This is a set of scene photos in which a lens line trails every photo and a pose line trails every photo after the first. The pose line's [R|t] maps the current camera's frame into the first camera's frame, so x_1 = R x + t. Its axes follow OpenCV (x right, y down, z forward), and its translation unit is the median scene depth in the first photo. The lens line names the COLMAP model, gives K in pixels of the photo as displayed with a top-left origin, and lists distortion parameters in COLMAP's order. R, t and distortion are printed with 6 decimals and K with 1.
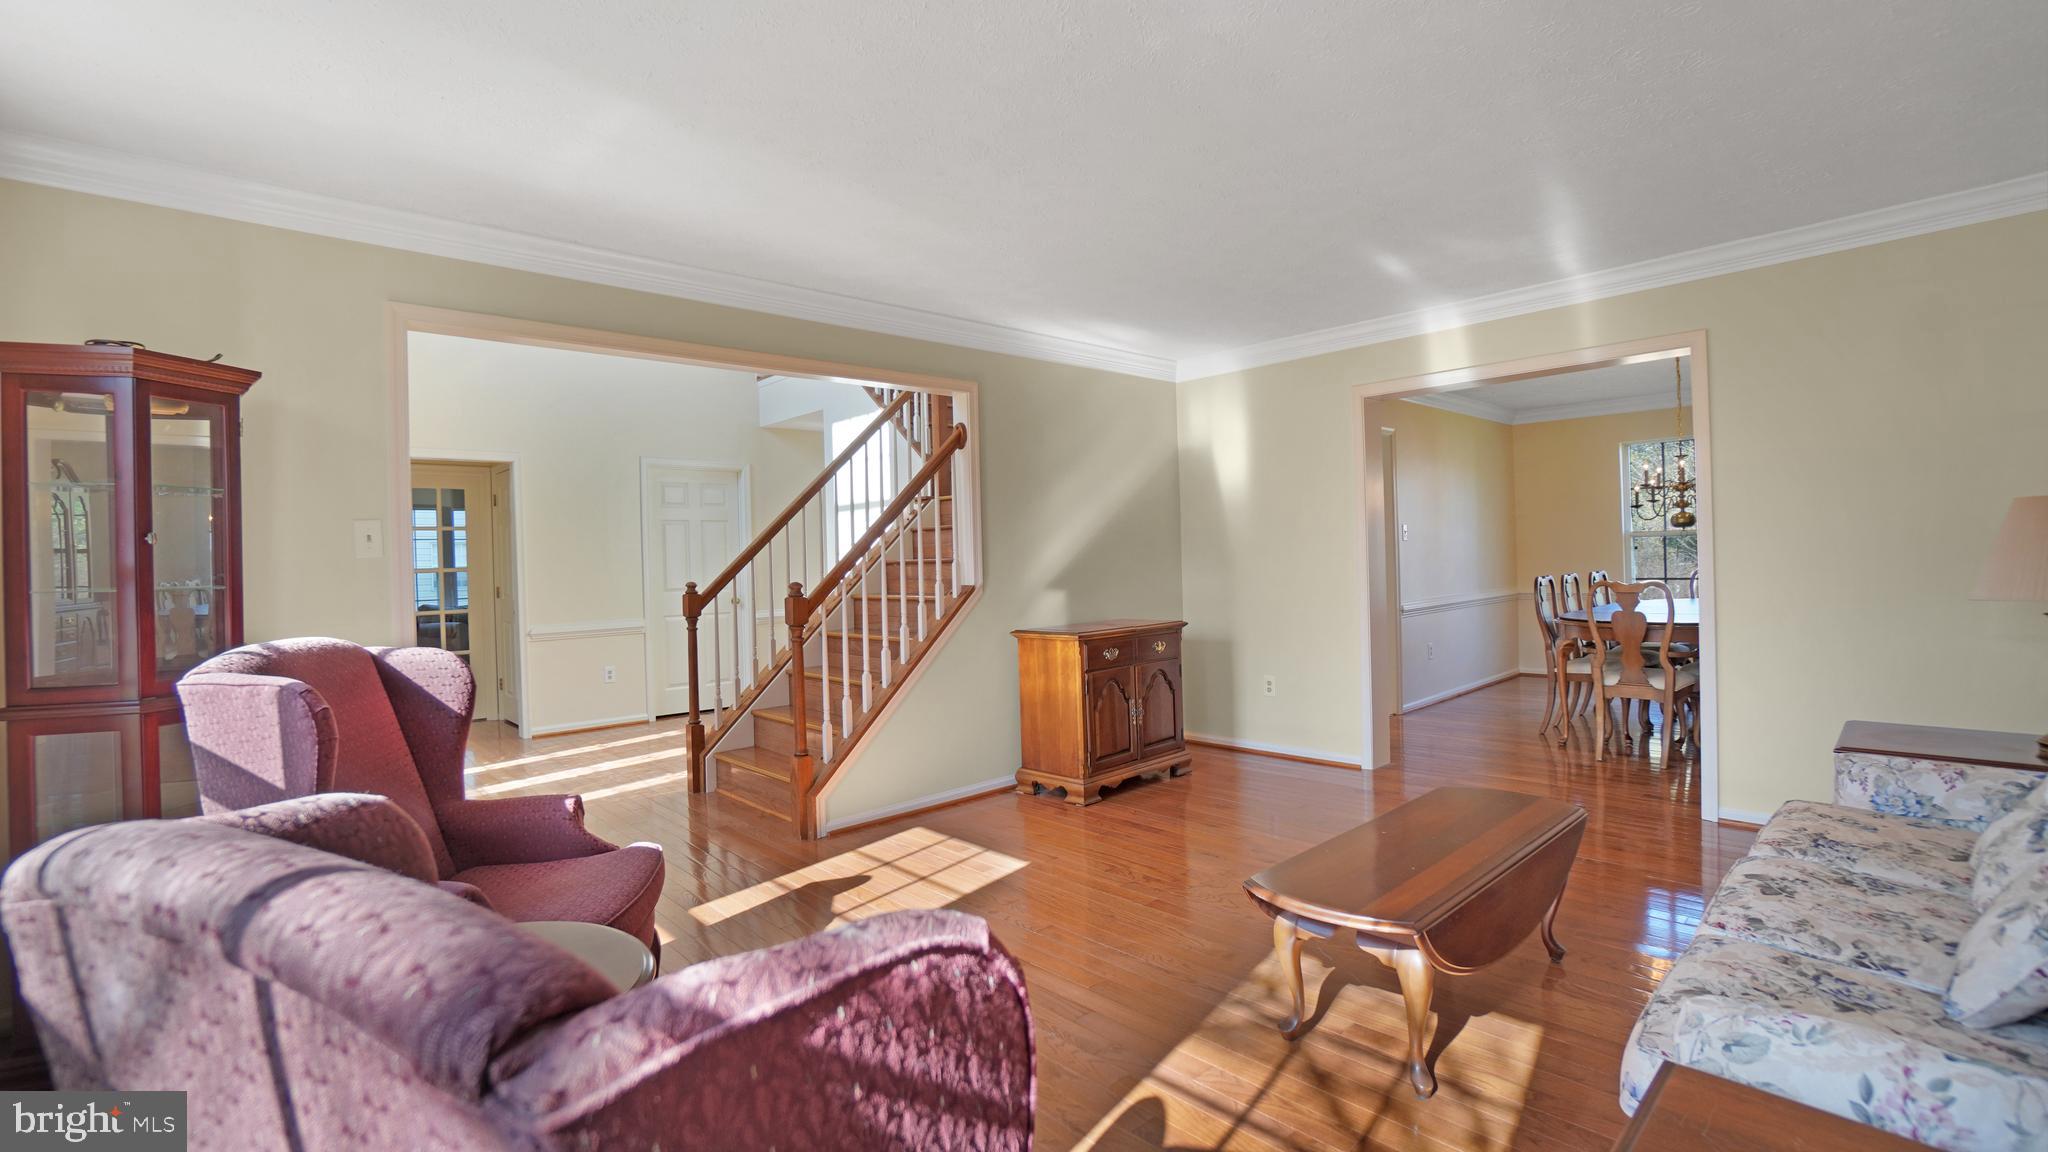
lens RADIAL K [[899.9, 0, 1031.2], [0, 899.9, 573.9], [0, 0, 1]] dist [-0.052877, 0.016053]
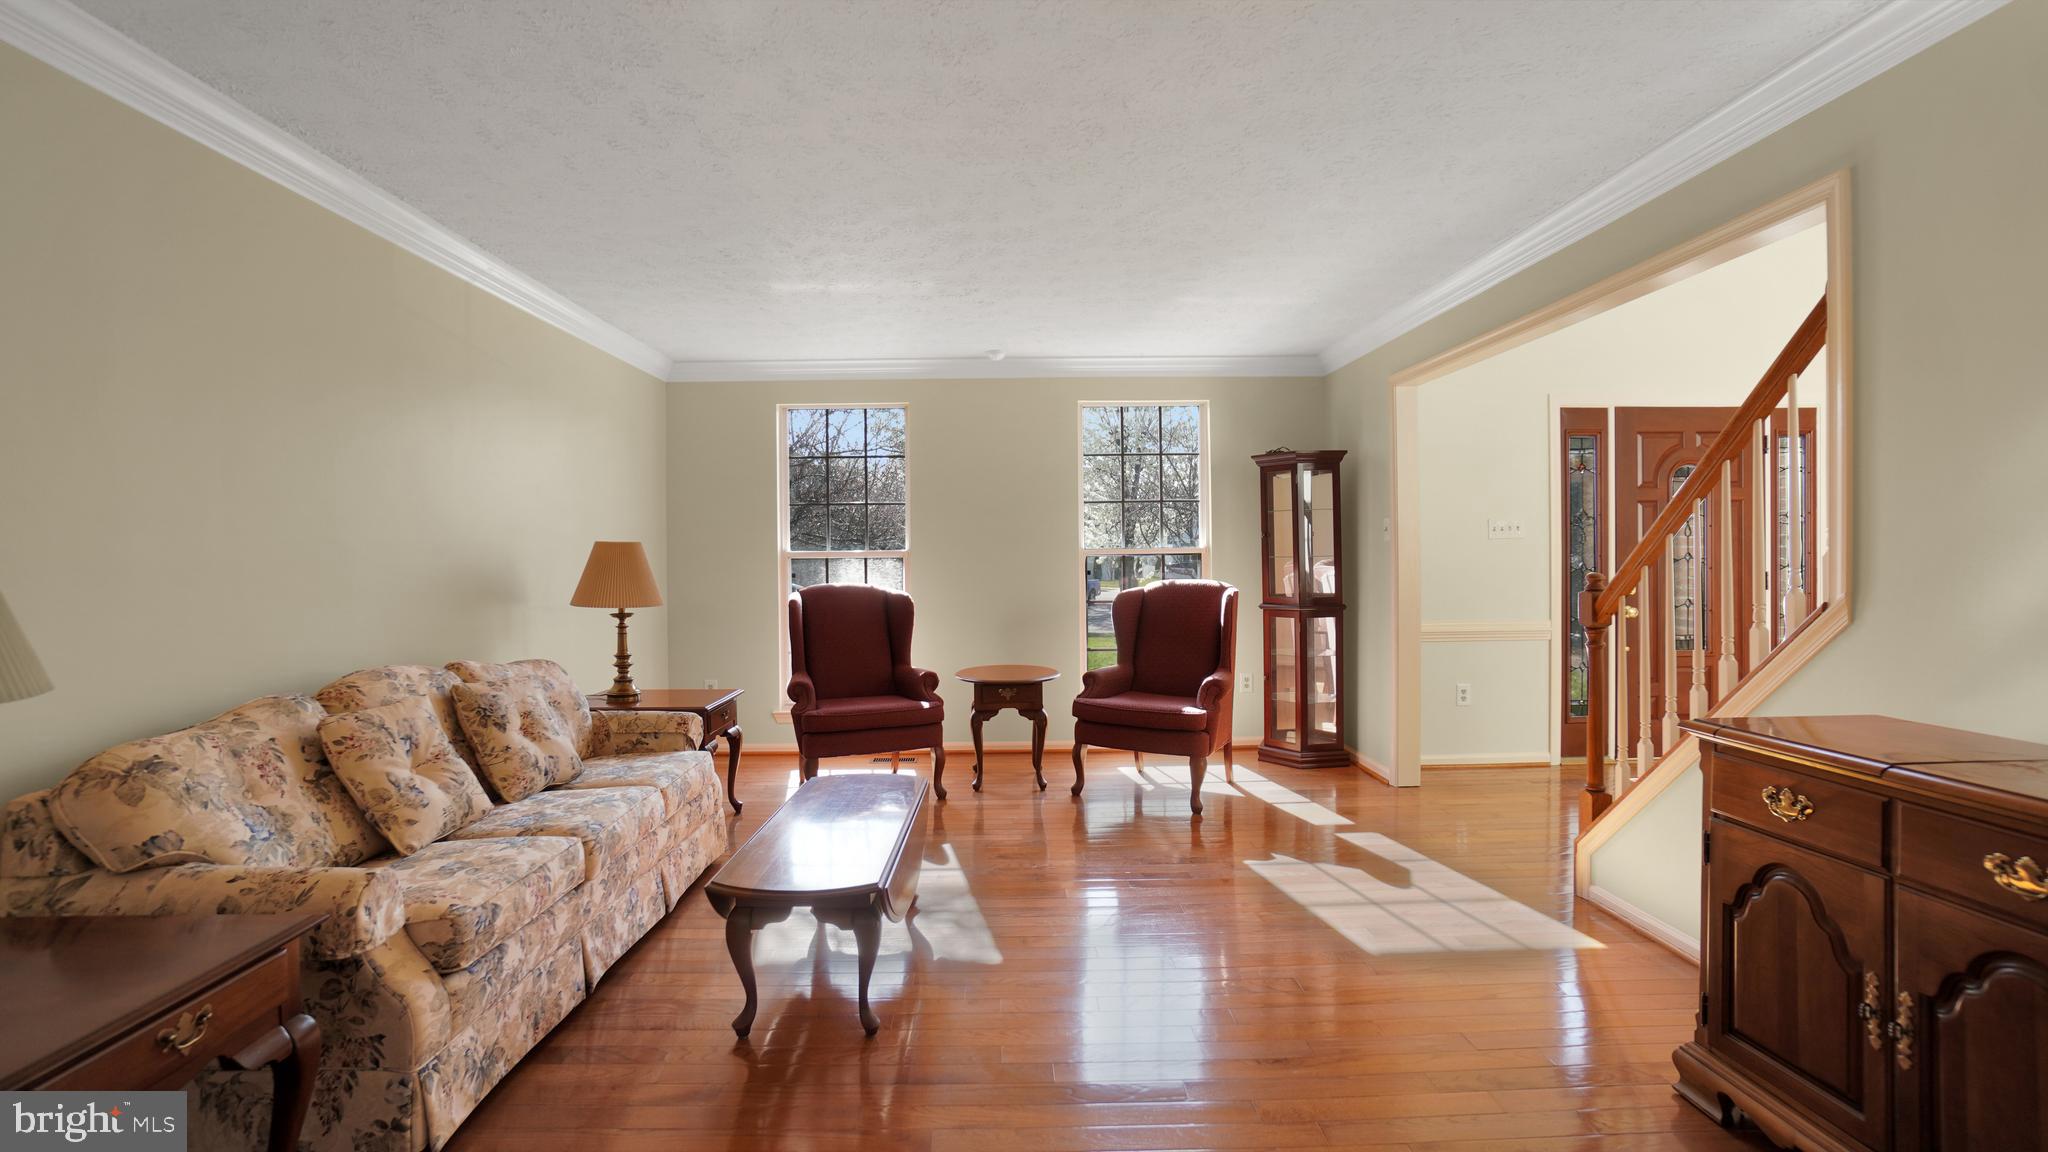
lens RADIAL K [[899.9, 0, 985.5], [0, 899.9, 564.7], [0, 0, 1]] dist [-0.052877, 0.016053]
pose [[-0.683696, 0.037978, -0.728778, 0.801068], [0.015068, 0.999167, 0.037933, -0.045775], [0.729611, 0.014953, -0.683699, 1.328860]]
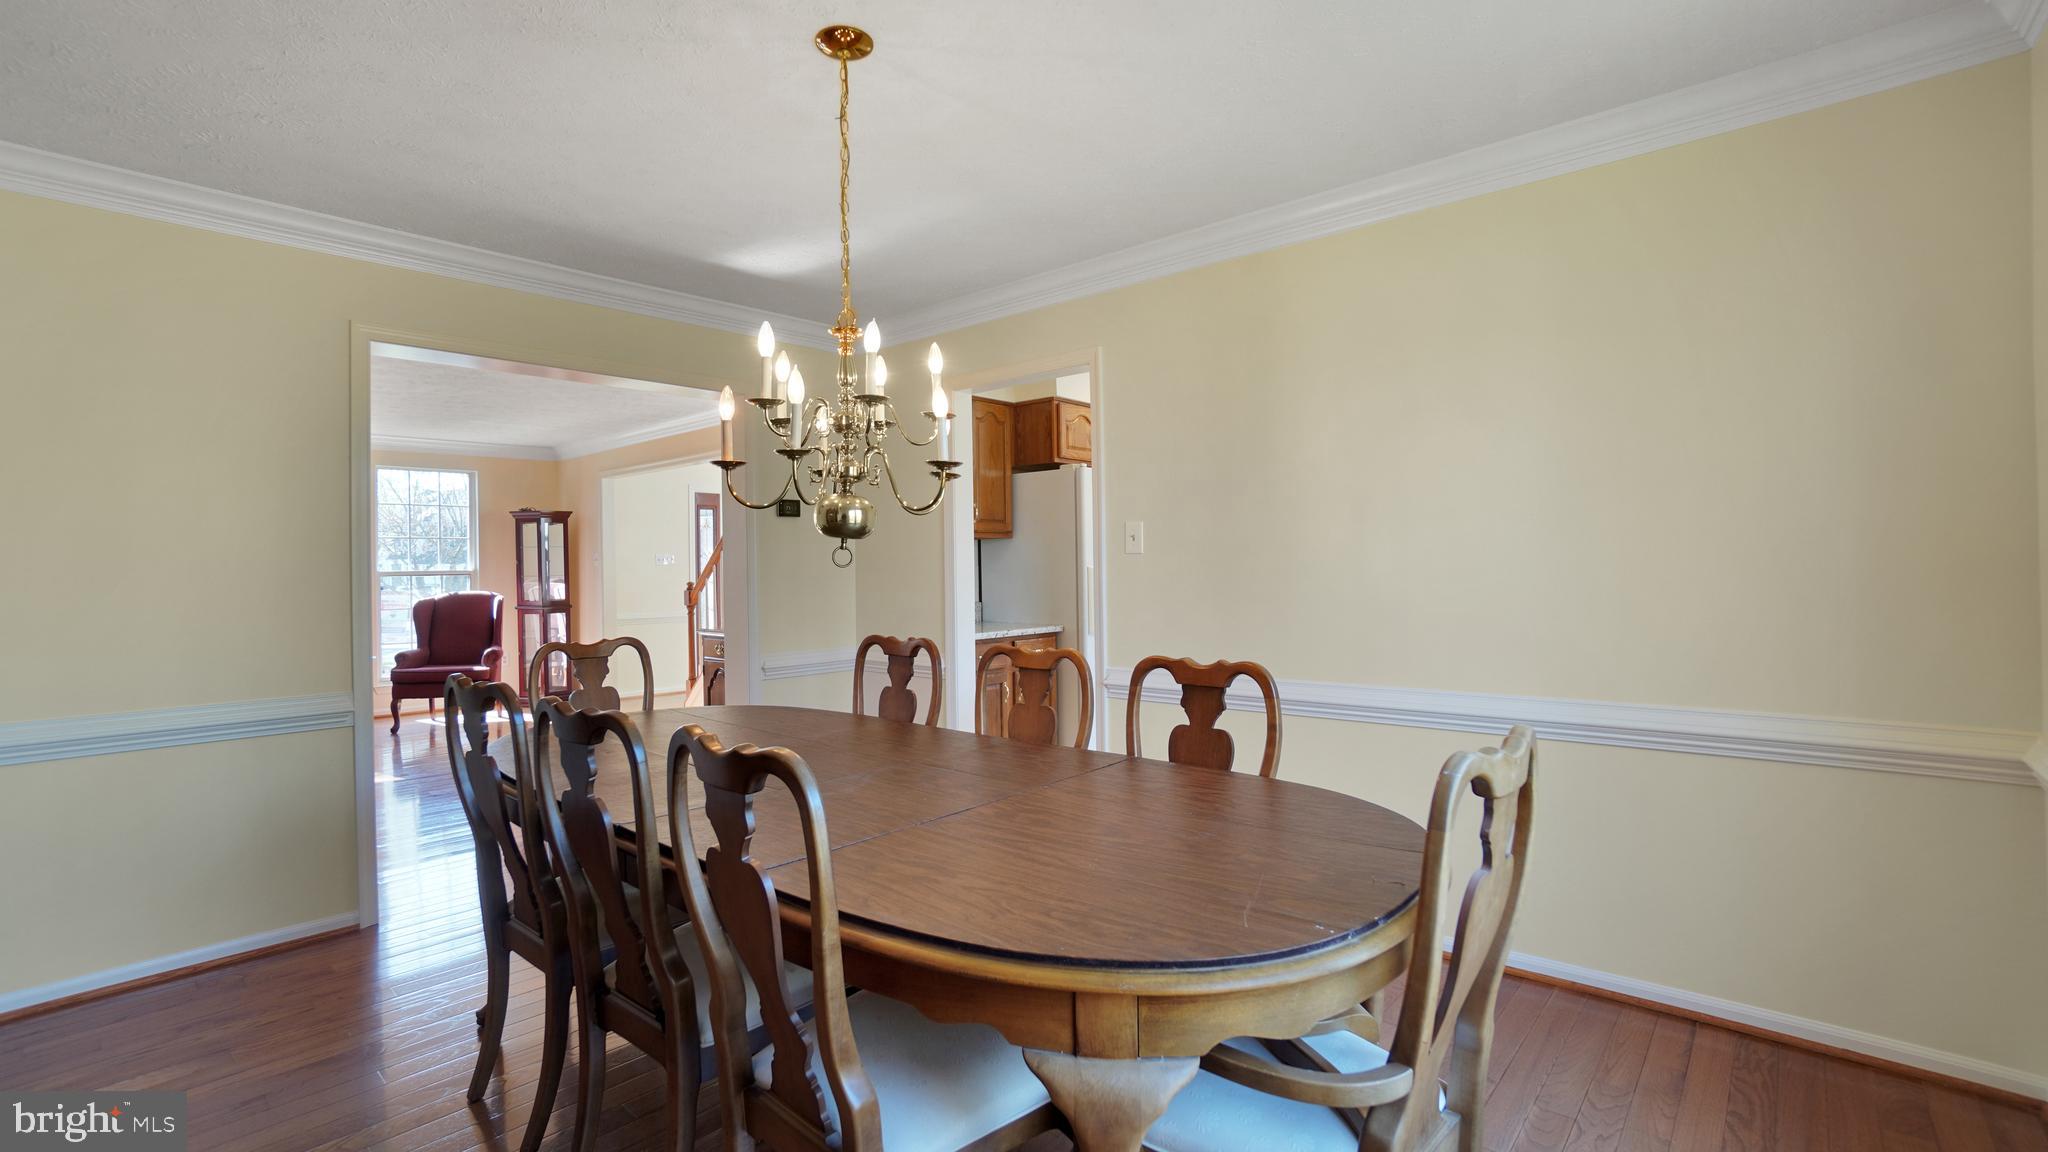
lens RADIAL K [[899.9, 0, 1021.1], [0, 899.9, 578.8], [0, 0, 1]] dist [-0.052877, 0.016053]
pose [[0.092748, 0.048548, -0.994505, 1.832175], [-0.024065, 0.998628, 0.046505, -0.129363], [0.995399, 0.019620, 0.093789, 1.744249]]
